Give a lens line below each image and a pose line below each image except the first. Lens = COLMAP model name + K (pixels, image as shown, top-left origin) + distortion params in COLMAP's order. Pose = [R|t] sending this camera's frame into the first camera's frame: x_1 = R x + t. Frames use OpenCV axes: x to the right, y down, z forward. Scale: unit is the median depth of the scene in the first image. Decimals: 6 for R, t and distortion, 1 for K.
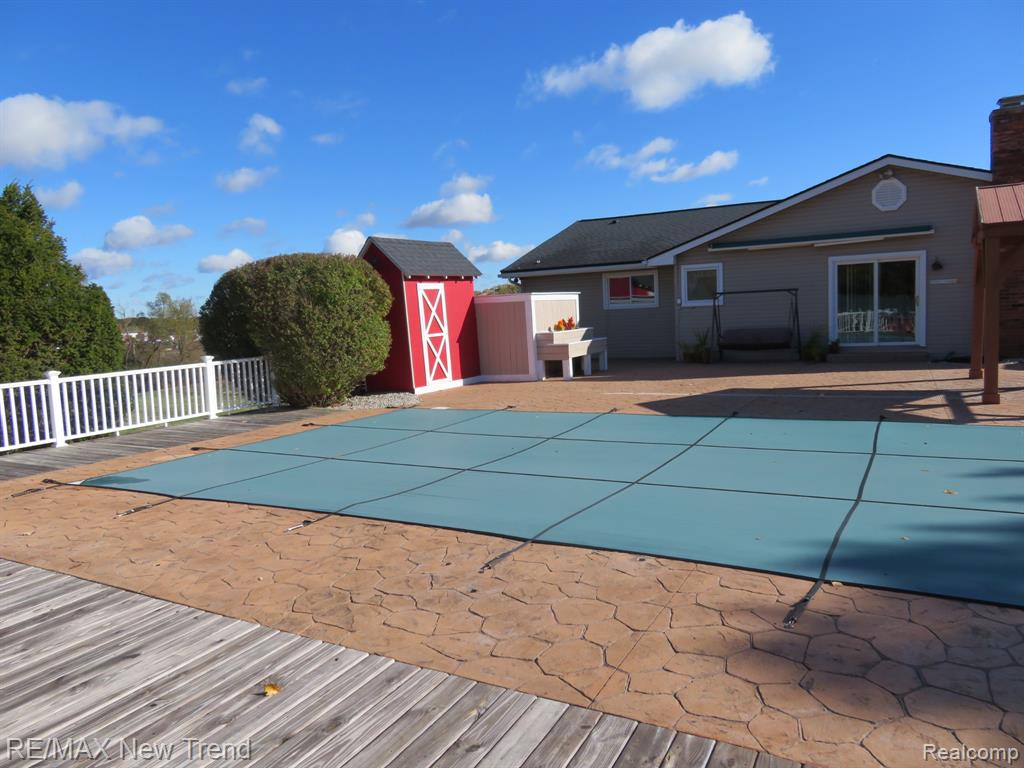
lens RADIAL K [[714.6, 0, 510.6], [0, 714.6, 382.3], [0, 0, 1]] dist [-0.043174, 0.015669]
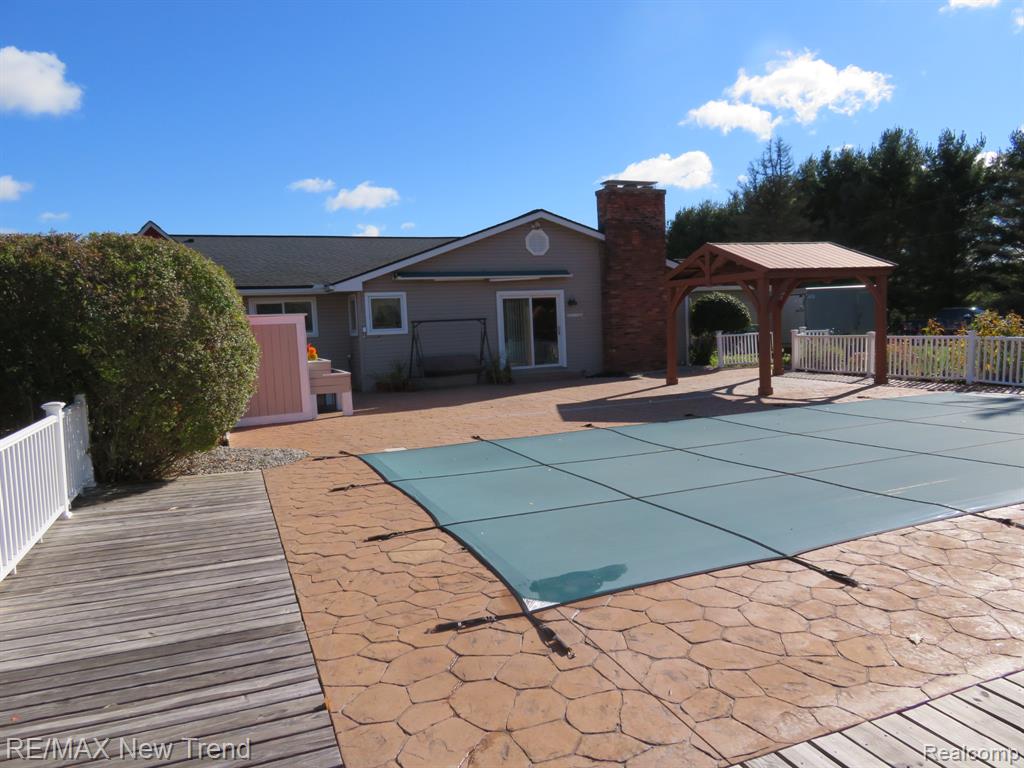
lens RADIAL K [[714.6, 0, 514.2], [0, 714.6, 379.5], [0, 0, 1]] dist [-0.043174, 0.015669]
pose [[0.623051, -0.036838, 0.781313, -0.443573], [0.089211, 0.995719, -0.024194, -0.007072], [-0.777077, 0.084776, 0.623670, 0.287536]]
